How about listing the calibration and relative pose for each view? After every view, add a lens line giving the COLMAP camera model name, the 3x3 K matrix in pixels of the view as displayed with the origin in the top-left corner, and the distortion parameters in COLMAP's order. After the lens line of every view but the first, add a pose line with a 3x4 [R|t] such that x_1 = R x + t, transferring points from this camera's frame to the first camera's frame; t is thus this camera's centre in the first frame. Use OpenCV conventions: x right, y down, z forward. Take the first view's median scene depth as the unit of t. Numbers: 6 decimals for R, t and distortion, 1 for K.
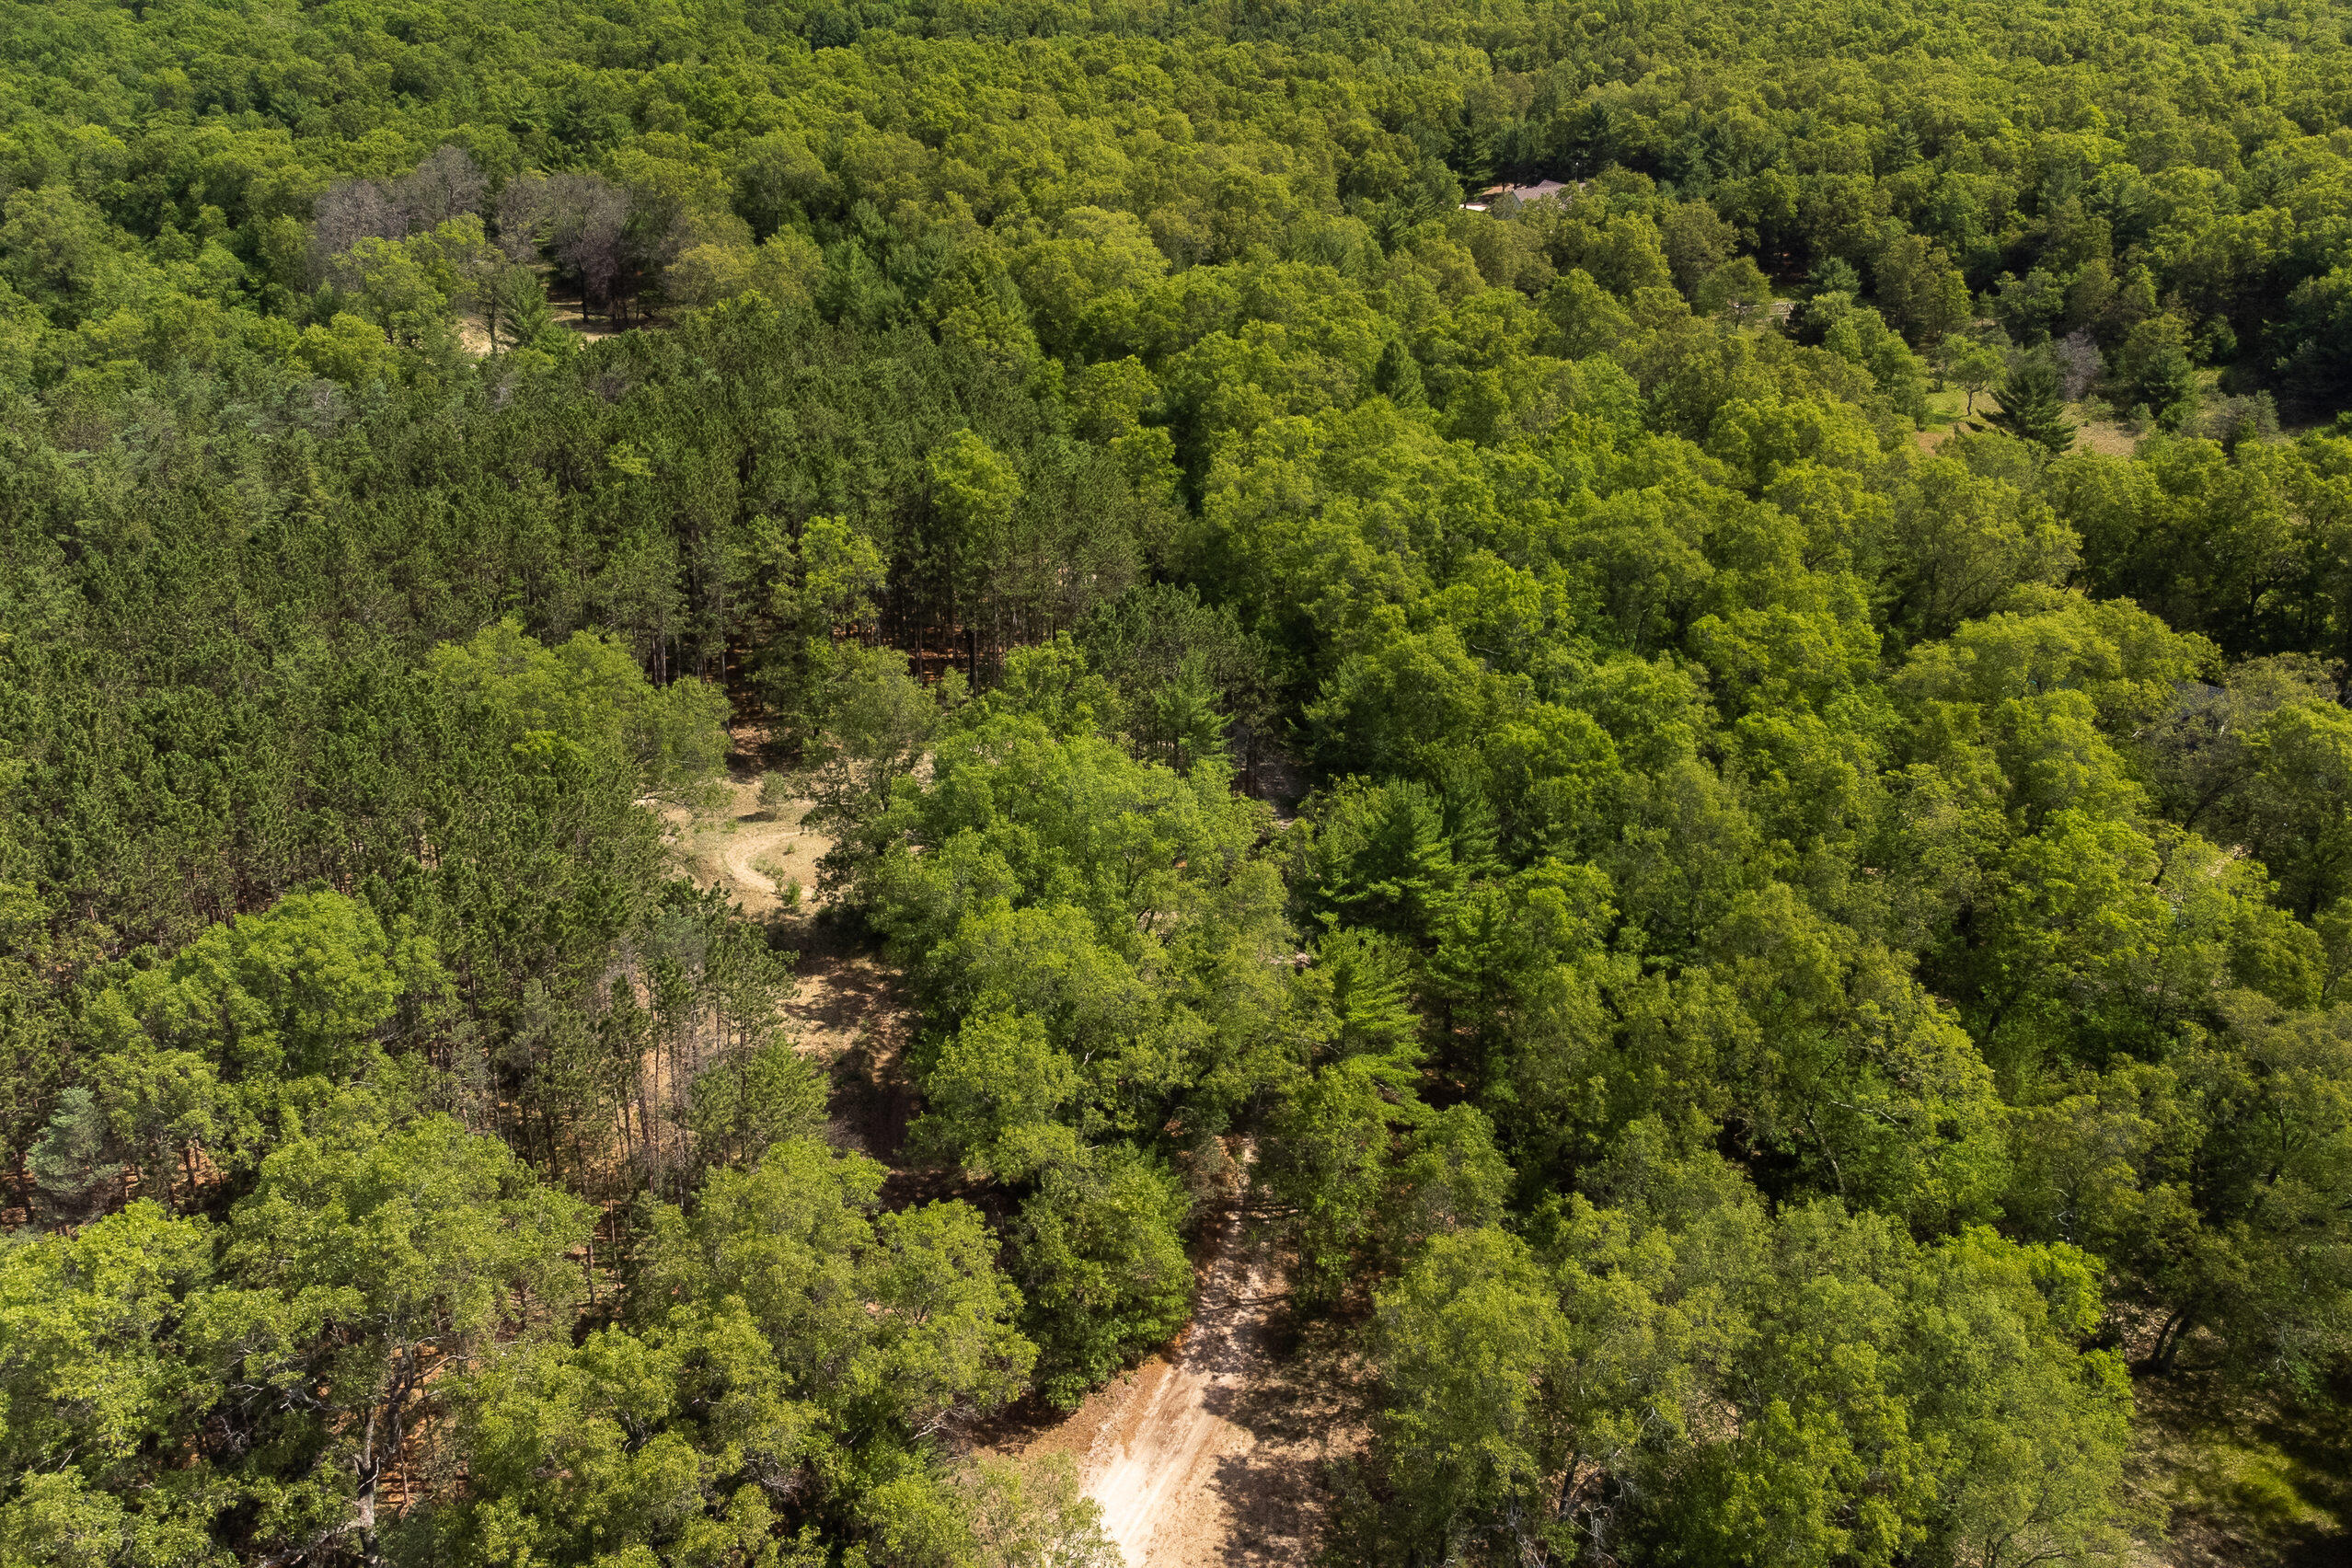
lens RADIAL K [[2073.1, 0, 1166.3], [0, 2073.1, 743.2], [0, 0, 1]] dist [0.022336, 0.061803]
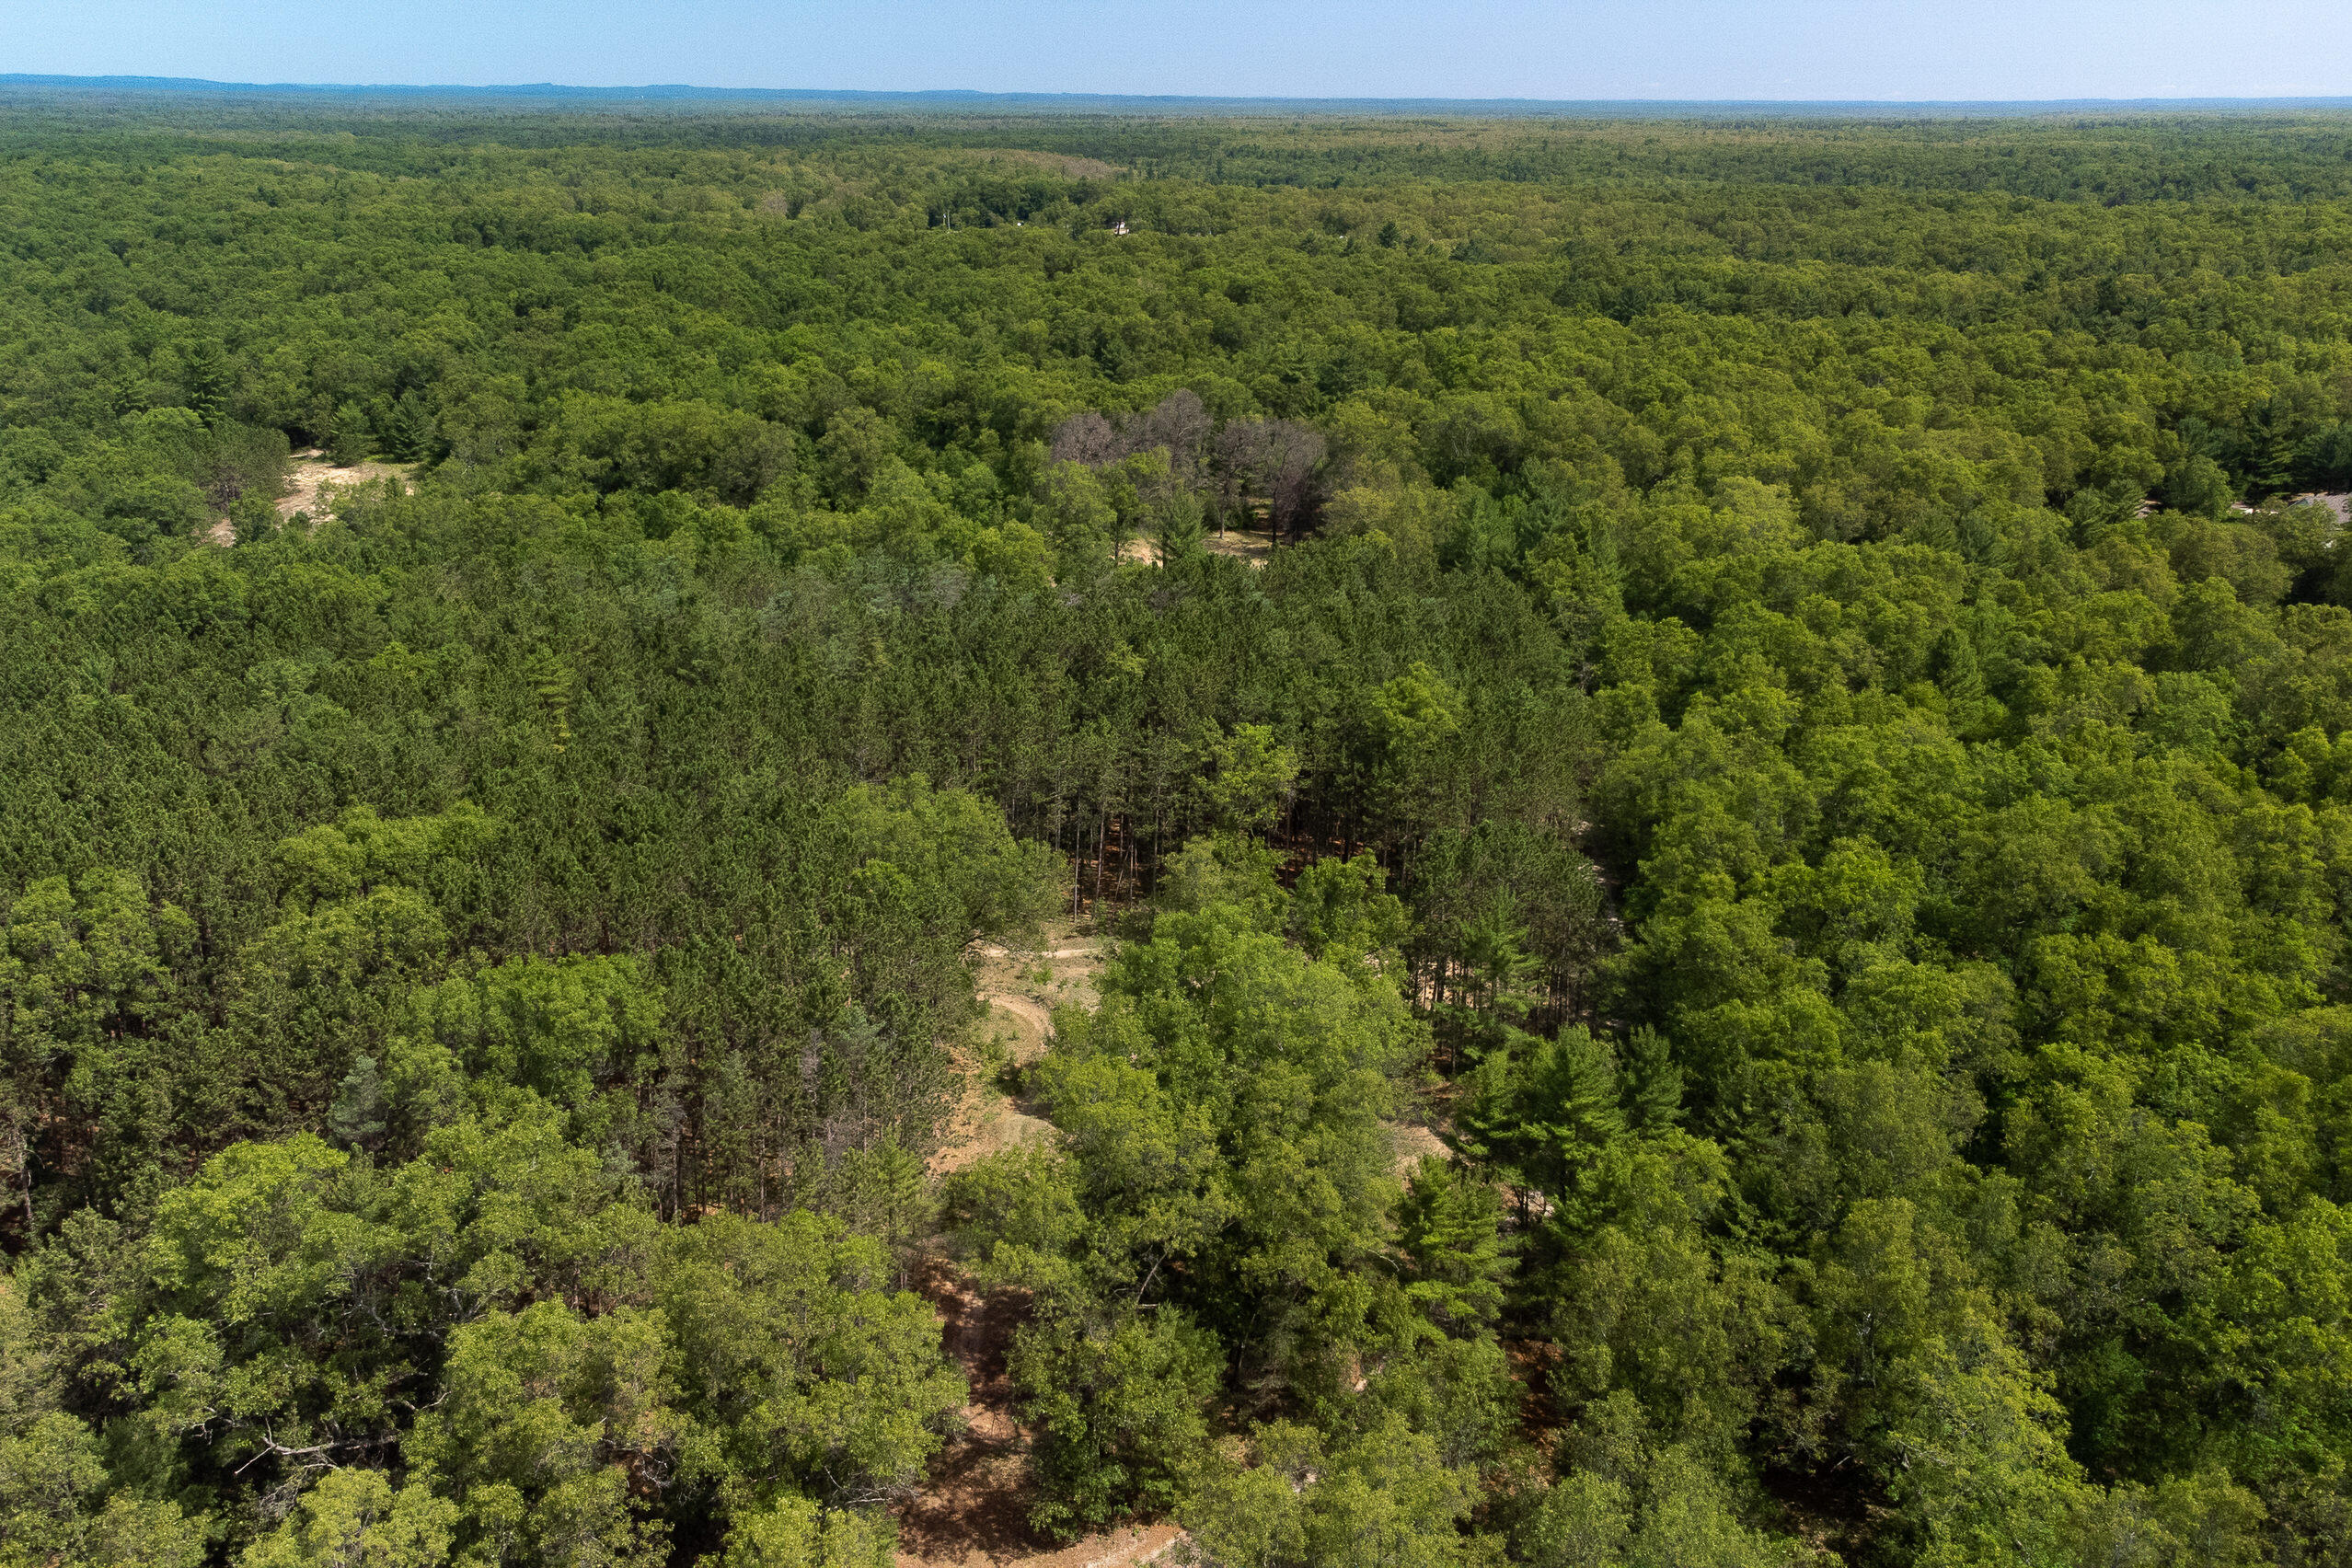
lens RADIAL K [[2073.1, 0, 1170.2], [0, 2073.1, 769.5], [0, 0, 1]] dist [0.022336, 0.061803]
pose [[0.910727, 0.126392, -0.393193, 0.241614], [-0.168834, 0.982776, -0.075146, 0.002802], [0.376923, 0.134822, 0.916380, -0.004265]]
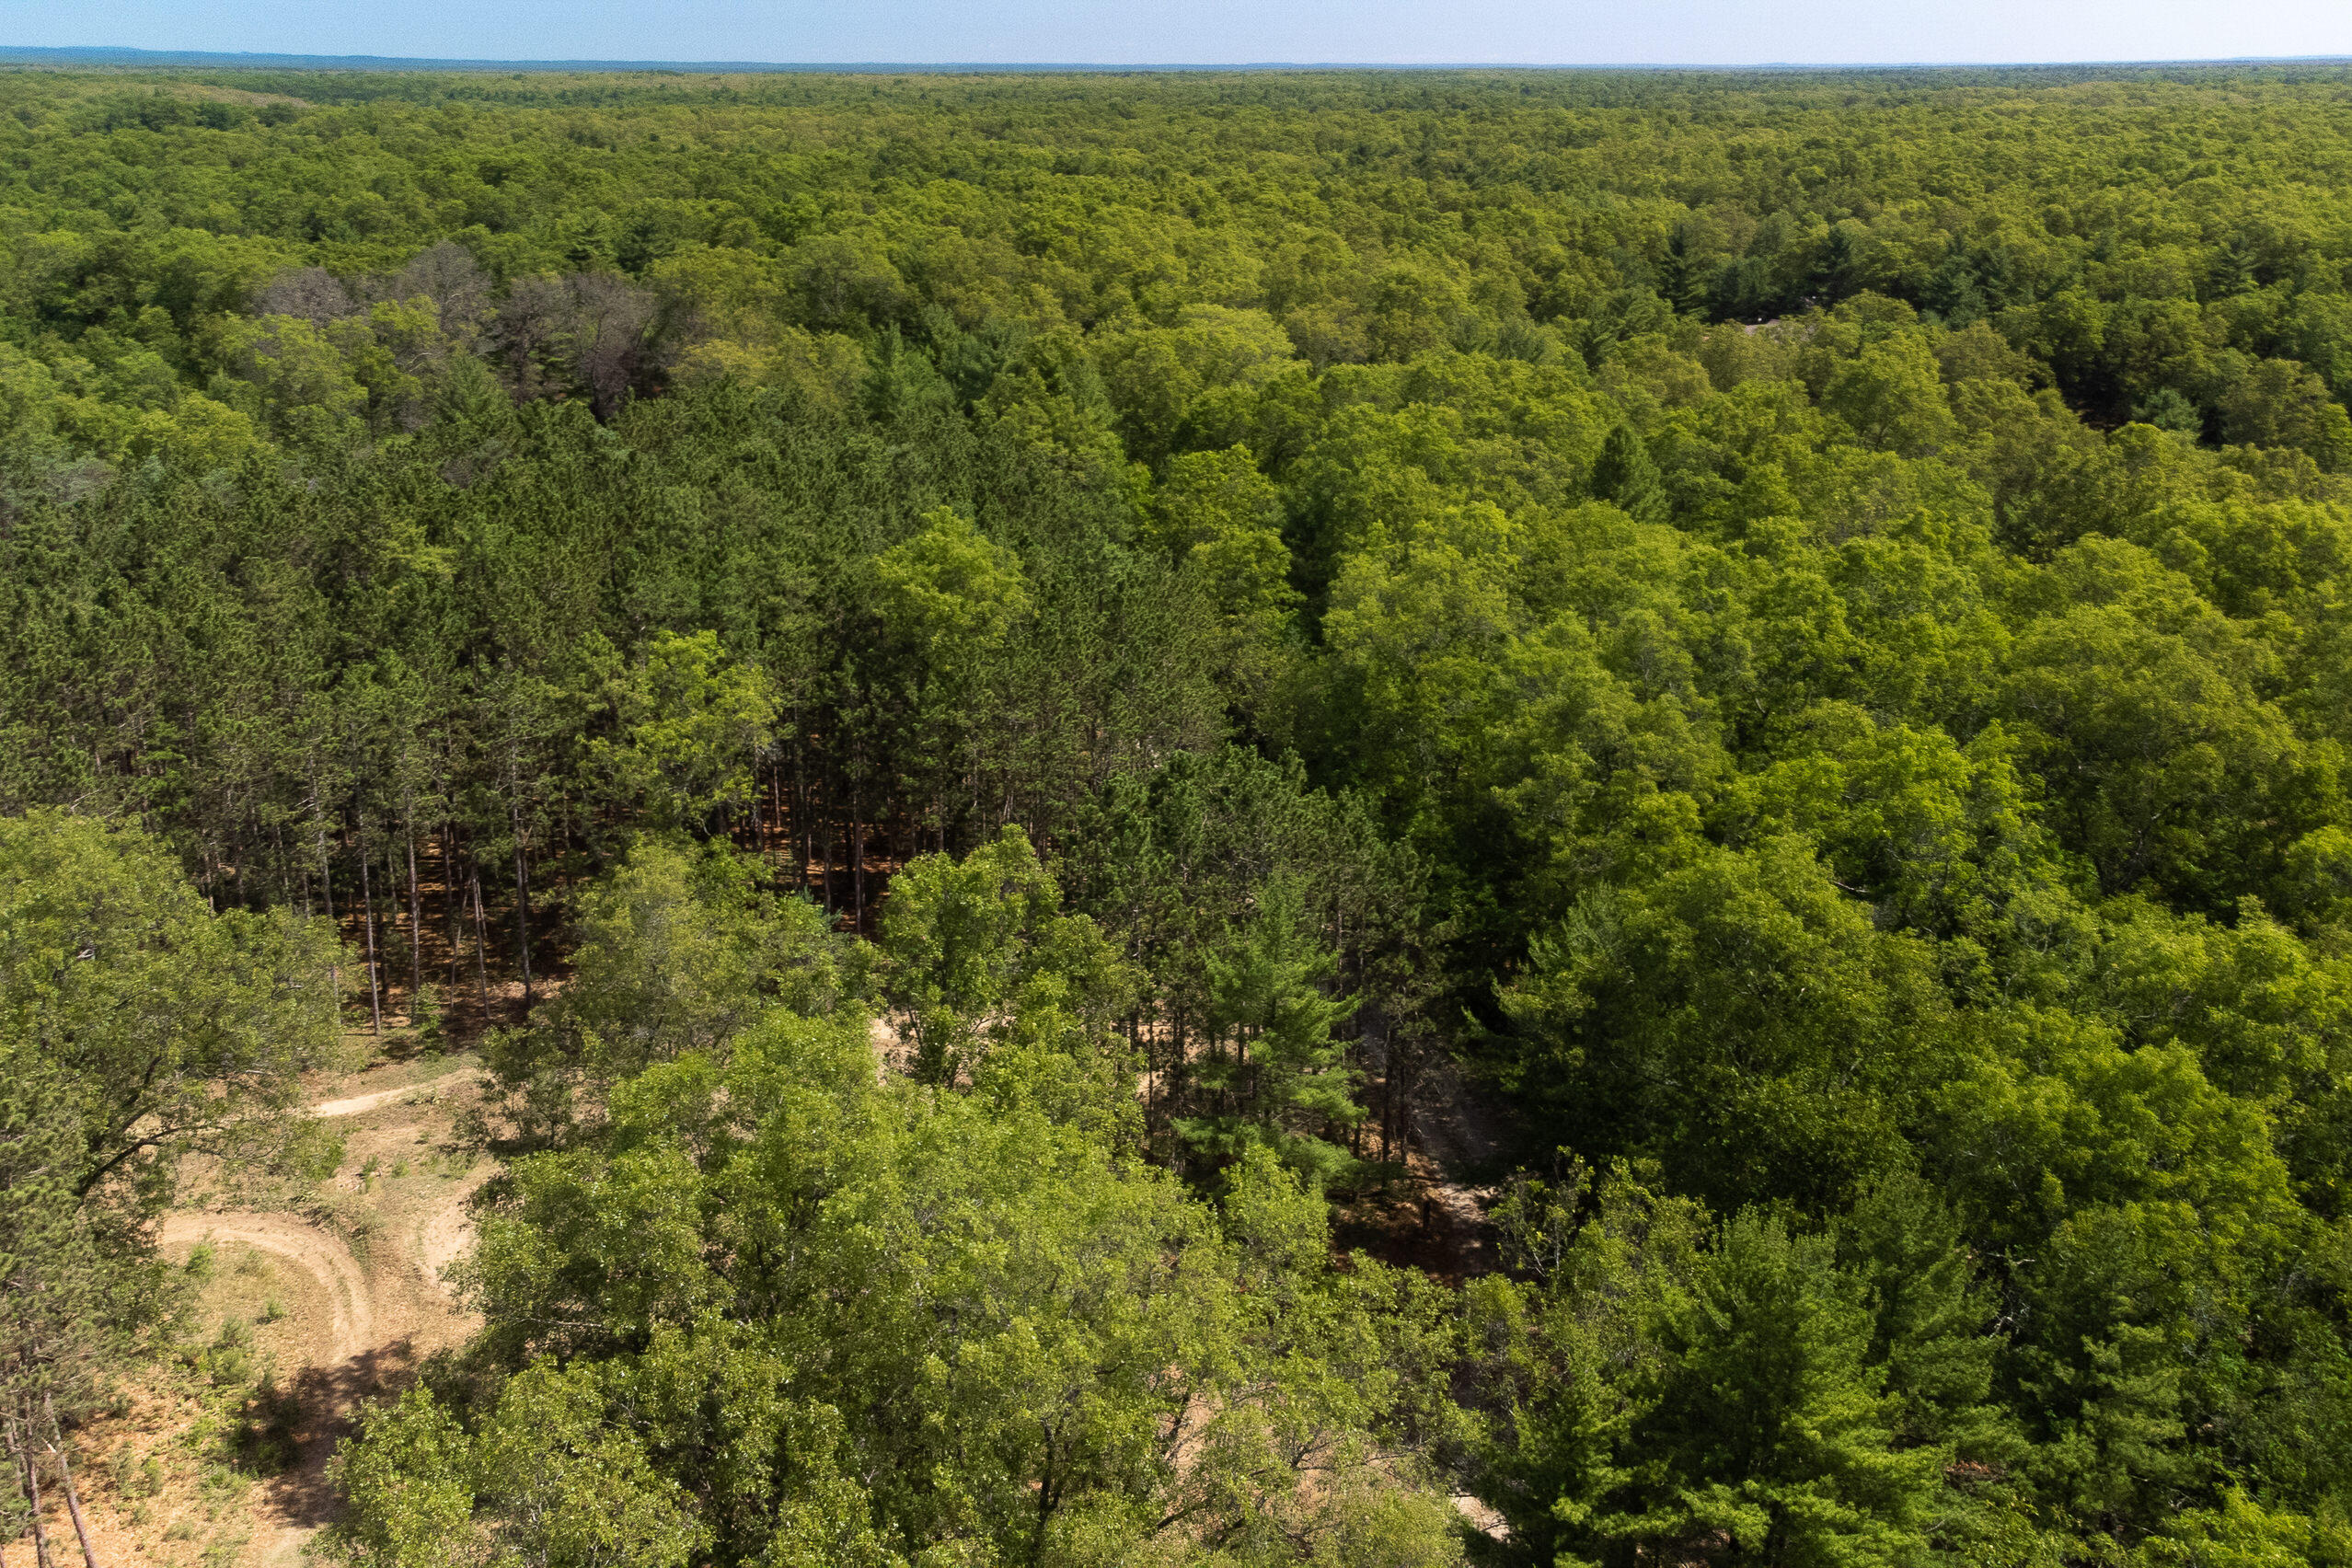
lens RADIAL K [[2073.1, 0, 1176.8], [0, 2073.1, 775.5], [0, 0, 1]] dist [0.022336, 0.061803]
pose [[0.997077, 0.020699, -0.073546, 0.022771], [-0.027143, 0.995775, -0.087727, -0.021399], [0.071420, 0.089467, 0.993426, 0.456632]]
